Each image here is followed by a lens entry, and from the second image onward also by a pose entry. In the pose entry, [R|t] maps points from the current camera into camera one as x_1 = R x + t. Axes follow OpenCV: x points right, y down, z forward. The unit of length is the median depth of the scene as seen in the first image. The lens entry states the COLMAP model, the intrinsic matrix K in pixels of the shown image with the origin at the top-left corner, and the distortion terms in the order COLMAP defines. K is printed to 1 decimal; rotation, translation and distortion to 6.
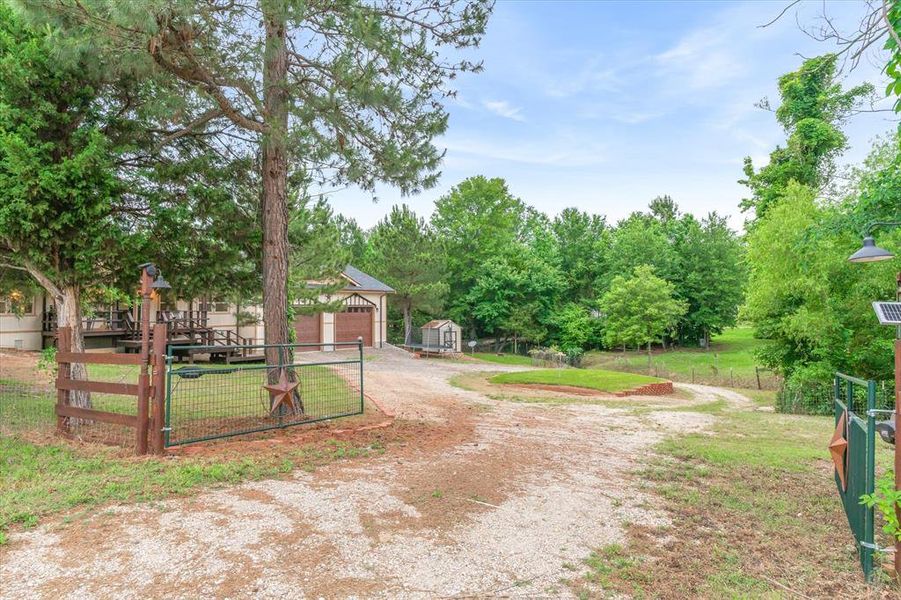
lens RADIAL K [[530.8, 0, 447.3], [0, 530.8, 294.4], [0, 0, 1]] dist [-0.004939, 0.000178]
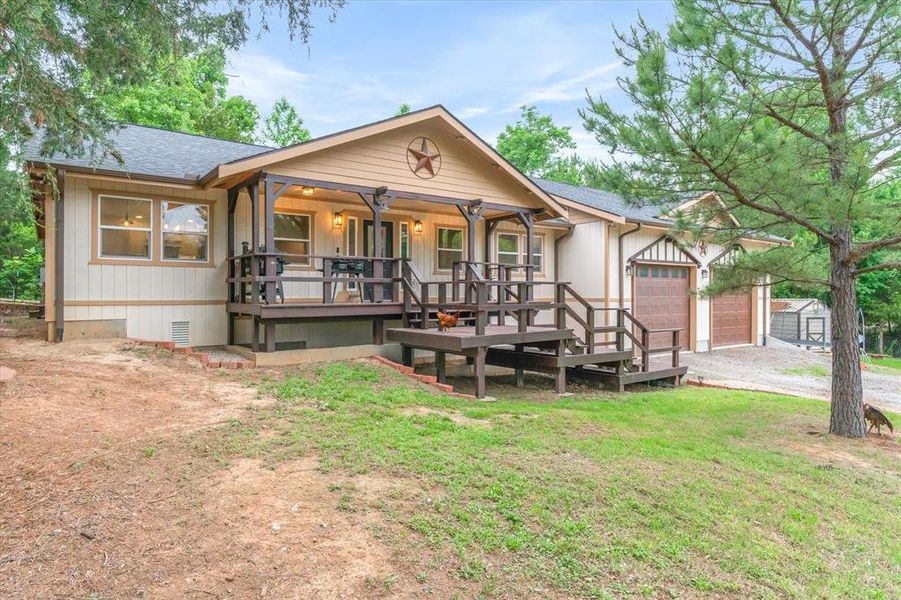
lens RADIAL K [[530.8, 0, 447.3], [0, 530.8, 294.4], [0, 0, 1]] dist [-0.004939, 0.000178]
pose [[0.971081, 0.005017, -0.238697, -0.478579], [0.001712, 0.999607, 0.027975, 0.050060], [0.238744, -0.027575, 0.970691, 0.610827]]
